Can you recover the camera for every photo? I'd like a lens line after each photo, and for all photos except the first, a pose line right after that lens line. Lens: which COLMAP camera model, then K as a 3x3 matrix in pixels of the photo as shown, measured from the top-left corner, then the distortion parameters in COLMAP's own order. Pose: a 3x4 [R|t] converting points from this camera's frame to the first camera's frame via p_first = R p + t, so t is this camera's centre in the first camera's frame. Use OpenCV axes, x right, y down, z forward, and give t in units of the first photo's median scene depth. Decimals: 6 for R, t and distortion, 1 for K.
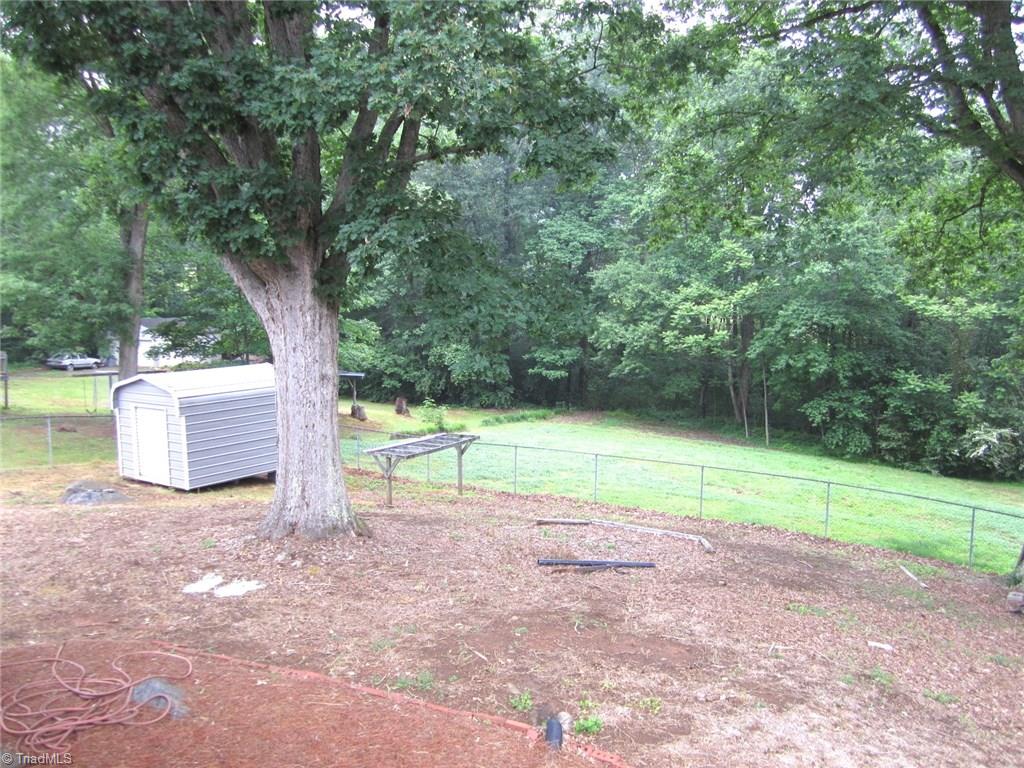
lens RADIAL K [[874.2, 0, 512.0], [0, 874.2, 384.0], [0, 0, 1]] dist [-0.046690, -0.013302]
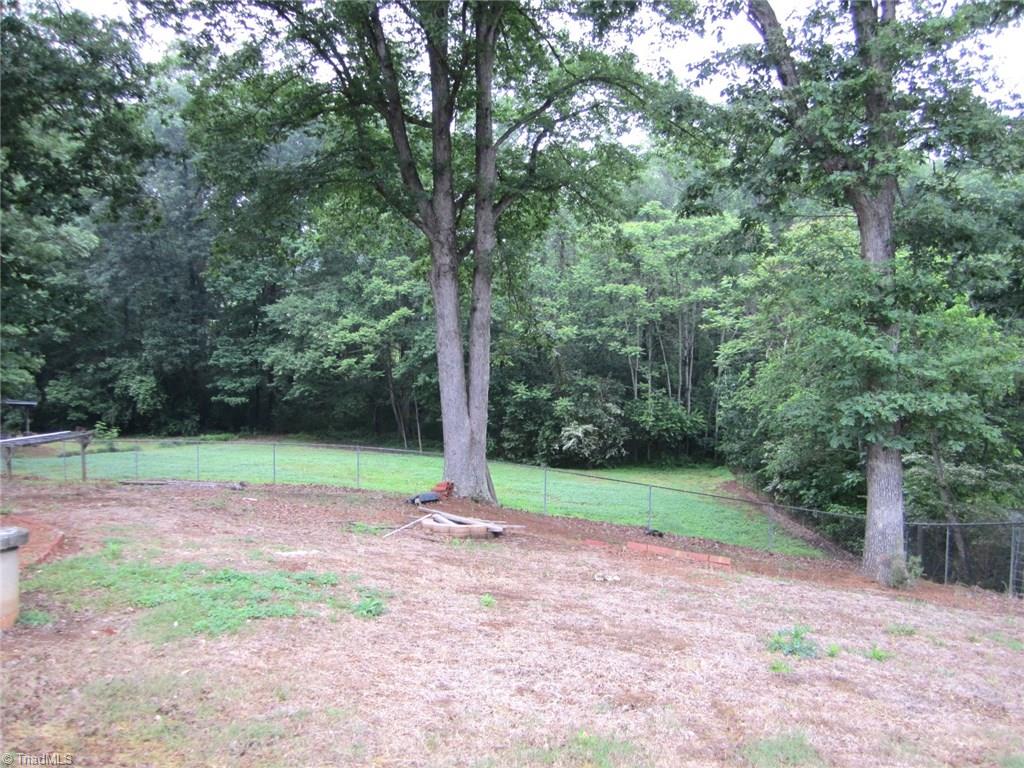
lens RADIAL K [[874.2, 0, 512.0], [0, 874.2, 384.0], [0, 0, 1]] dist [-0.046690, -0.013302]
pose [[0.960476, -0.028245, 0.276927, 0.094380], [0.042071, 0.998140, -0.044114, 0.035894], [-0.275166, 0.054021, 0.959878, -0.159562]]
